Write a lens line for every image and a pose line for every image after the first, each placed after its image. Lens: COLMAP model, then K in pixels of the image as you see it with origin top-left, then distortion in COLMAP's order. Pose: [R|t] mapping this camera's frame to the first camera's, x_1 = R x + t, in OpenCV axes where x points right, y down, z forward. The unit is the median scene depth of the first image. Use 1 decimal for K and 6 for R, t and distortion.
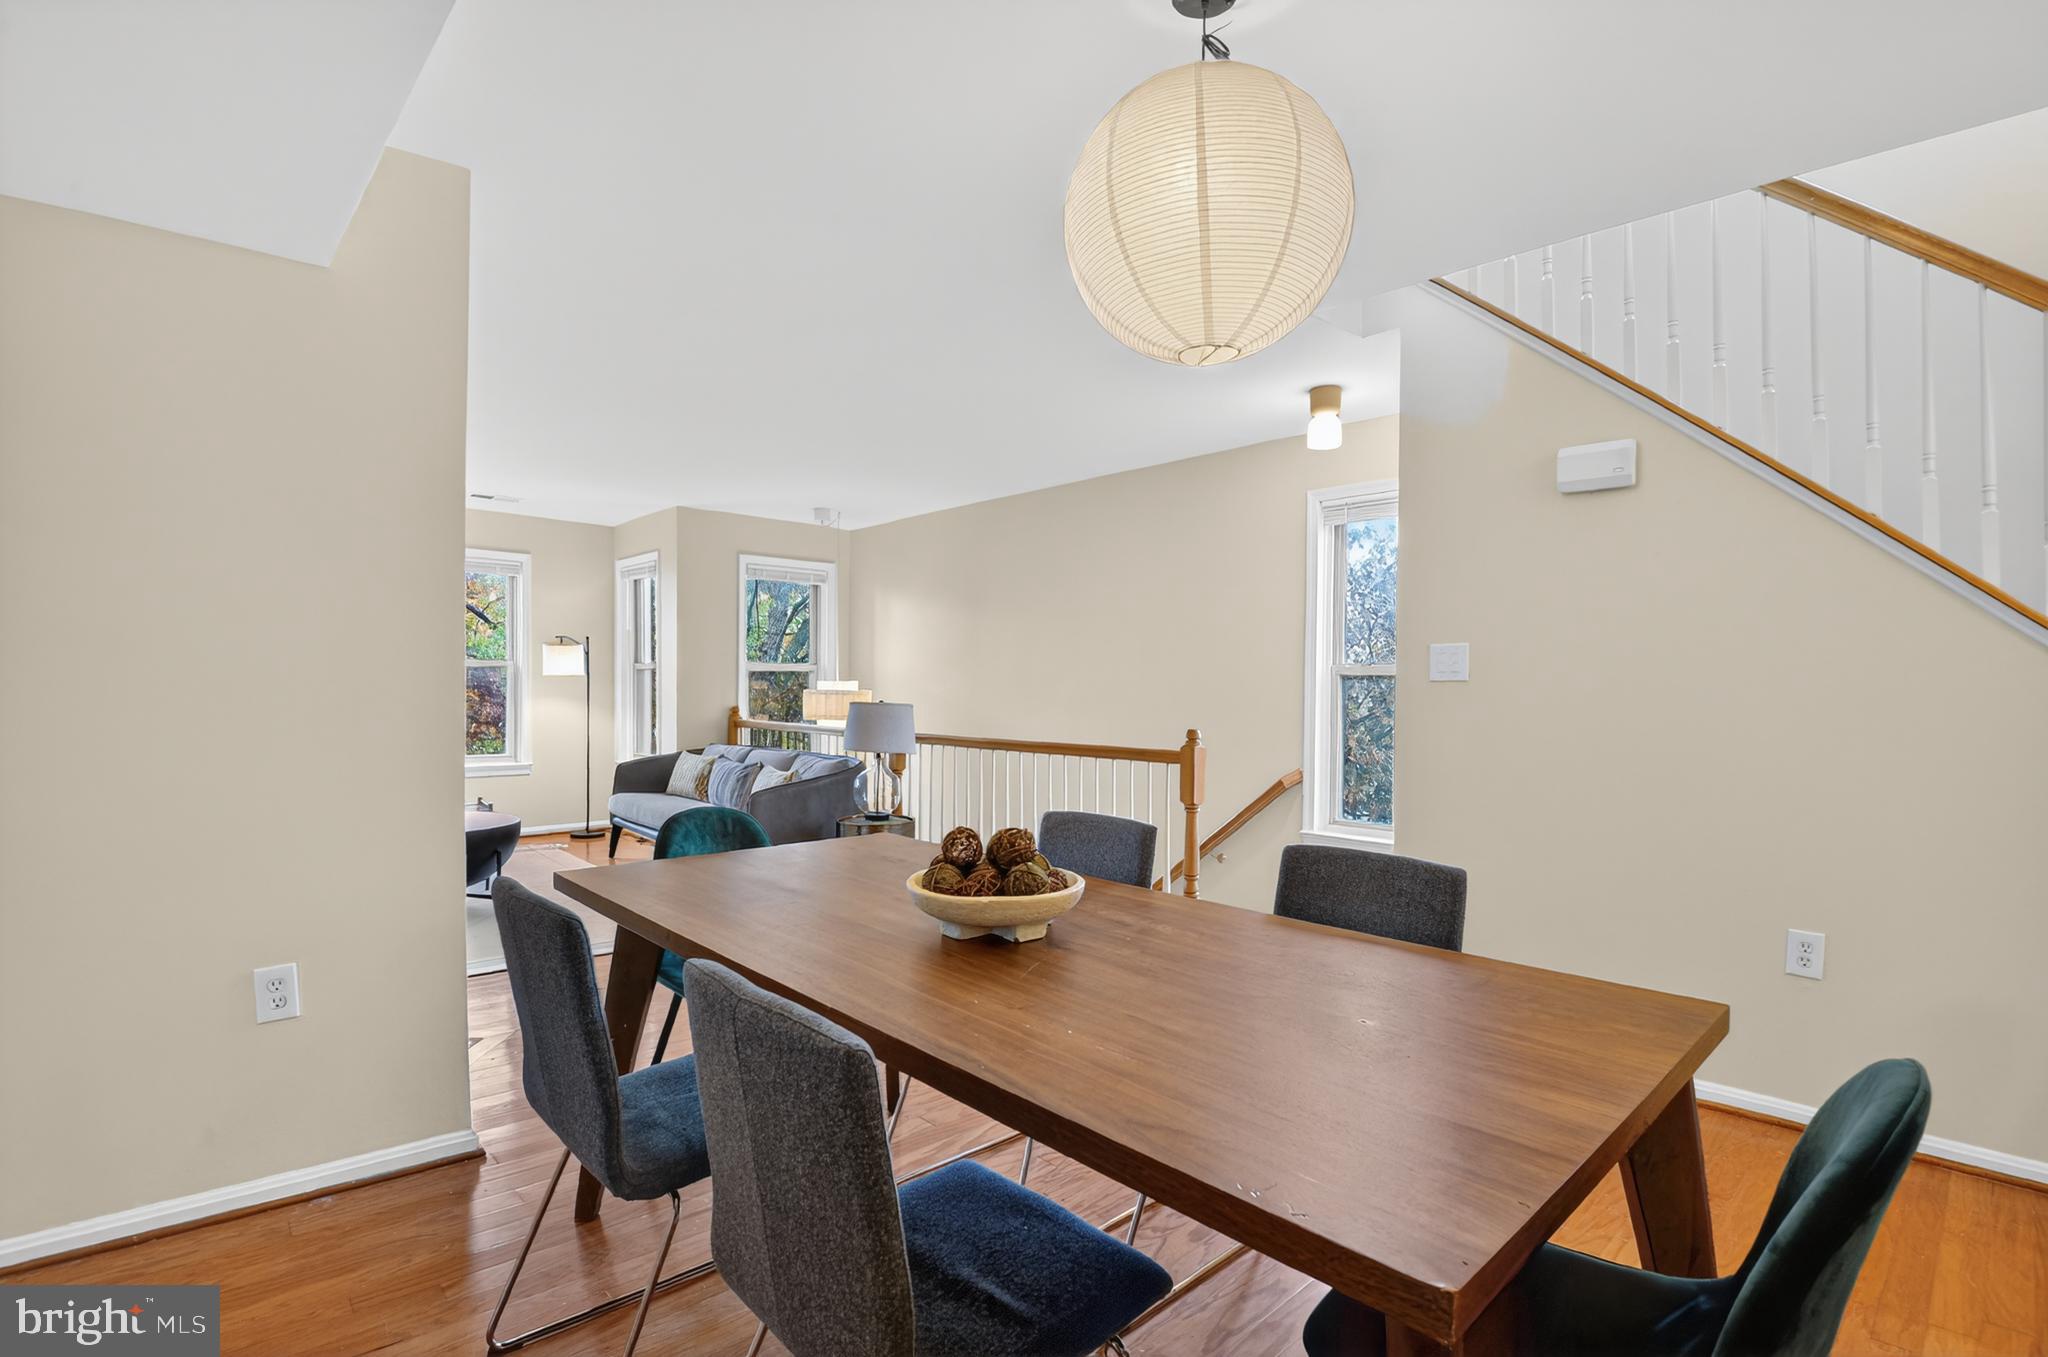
lens RADIAL K [[950.0, 0, 1024.0], [0, 950.0, 678.5], [0, 0, 1]] dist [-0.023745, -0.000783]
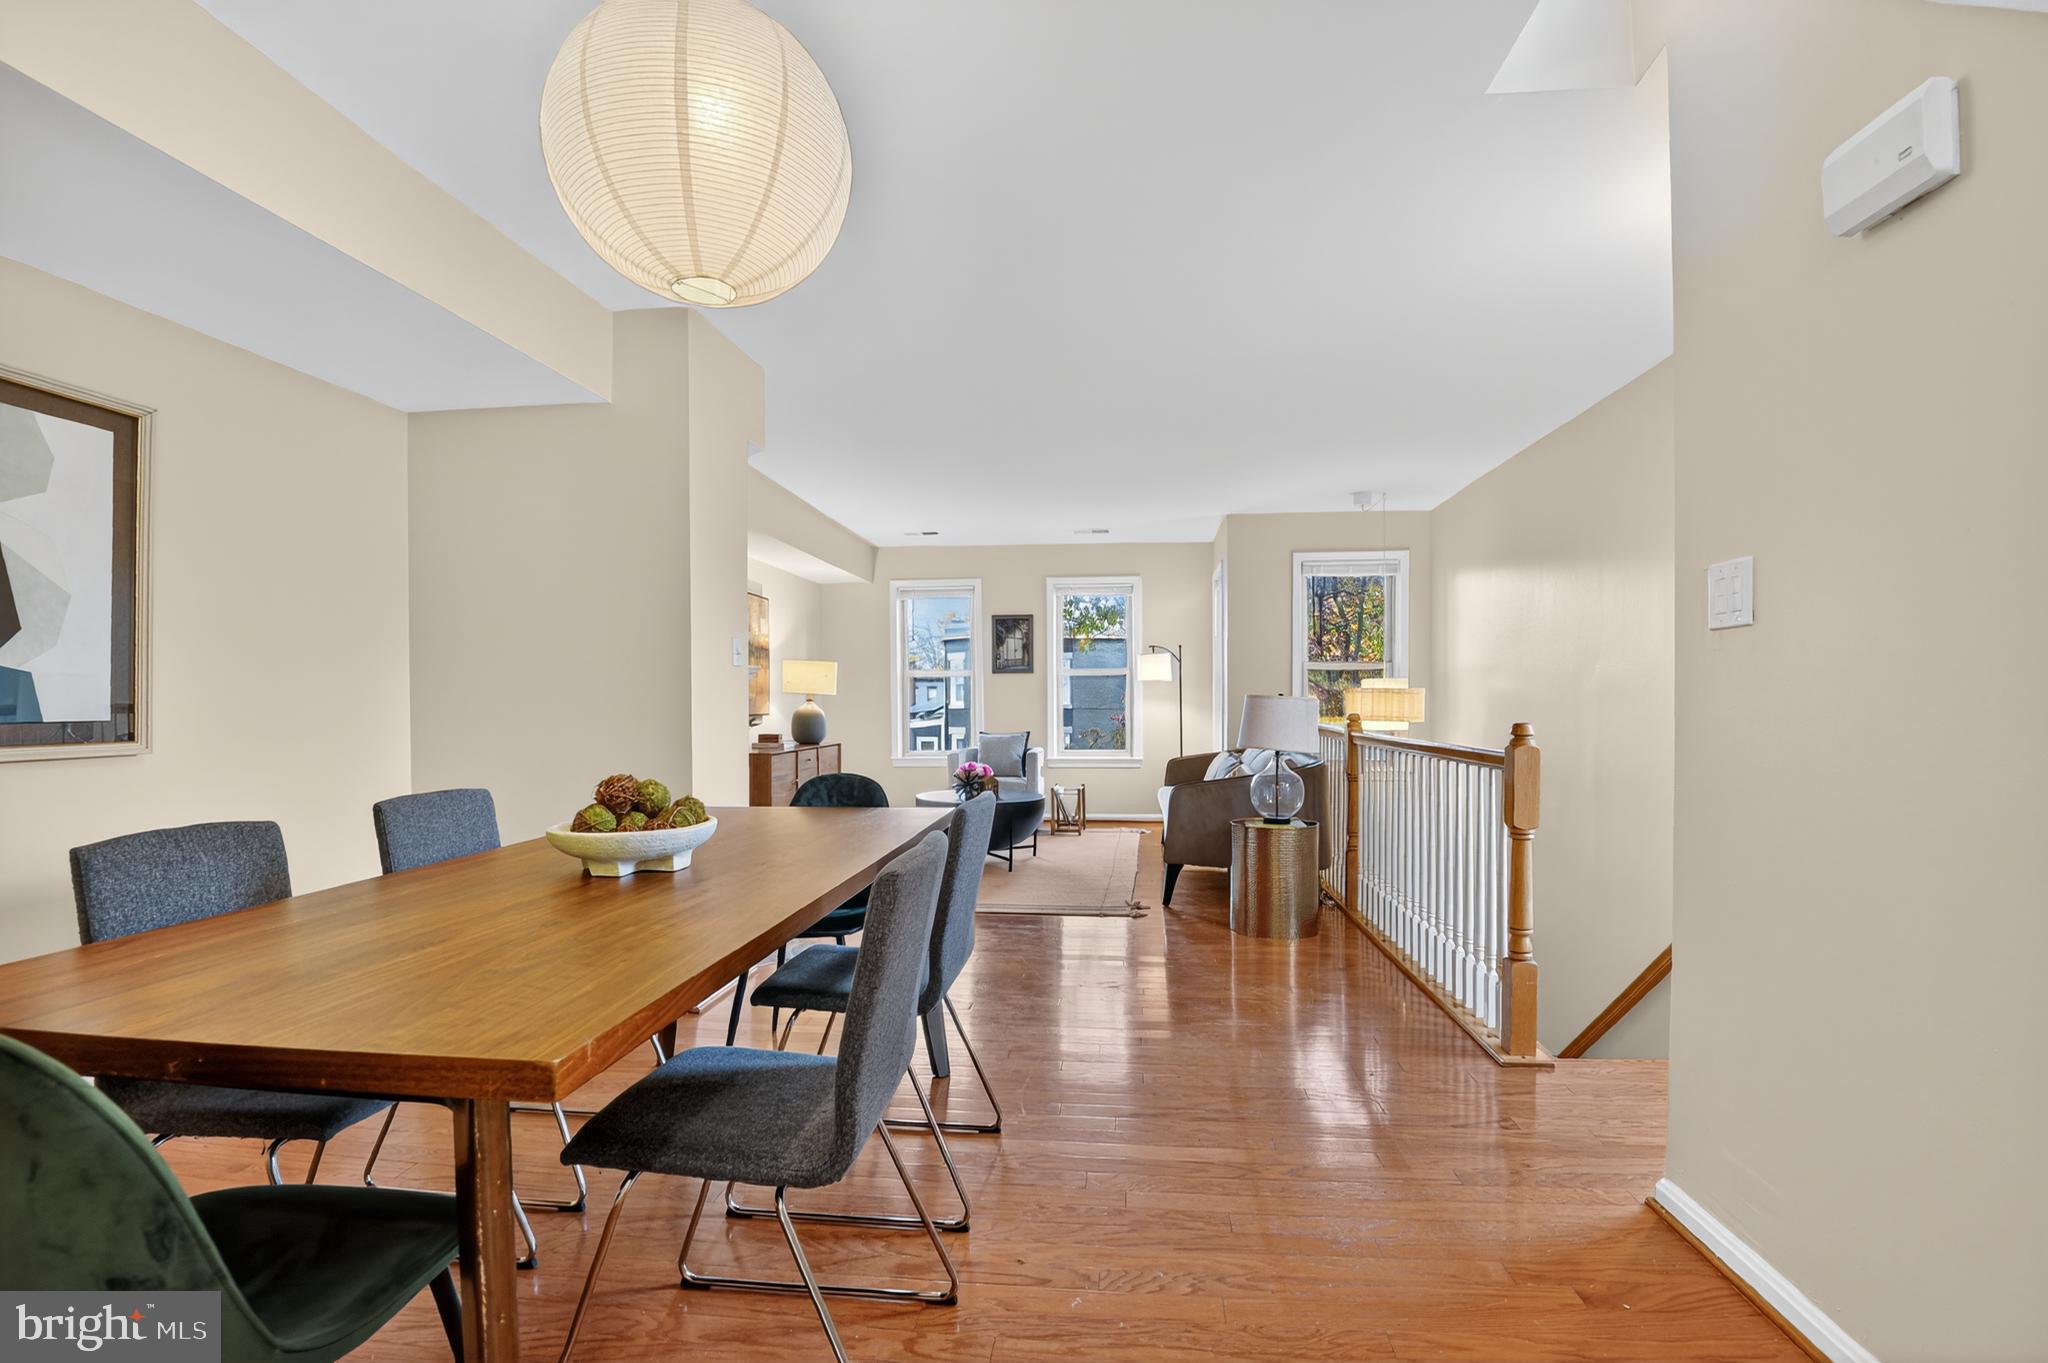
lens RADIAL K [[950.0, 0, 1024.0], [0, 950.0, 681.5], [0, 0, 1]] dist [-0.023745, -0.000783]
pose [[0.646564, -0.024455, -0.762468, 0.275494], [0.016266, 0.999701, -0.018270, 0.016899], [0.762687, -0.000590, 0.646768, 0.148565]]
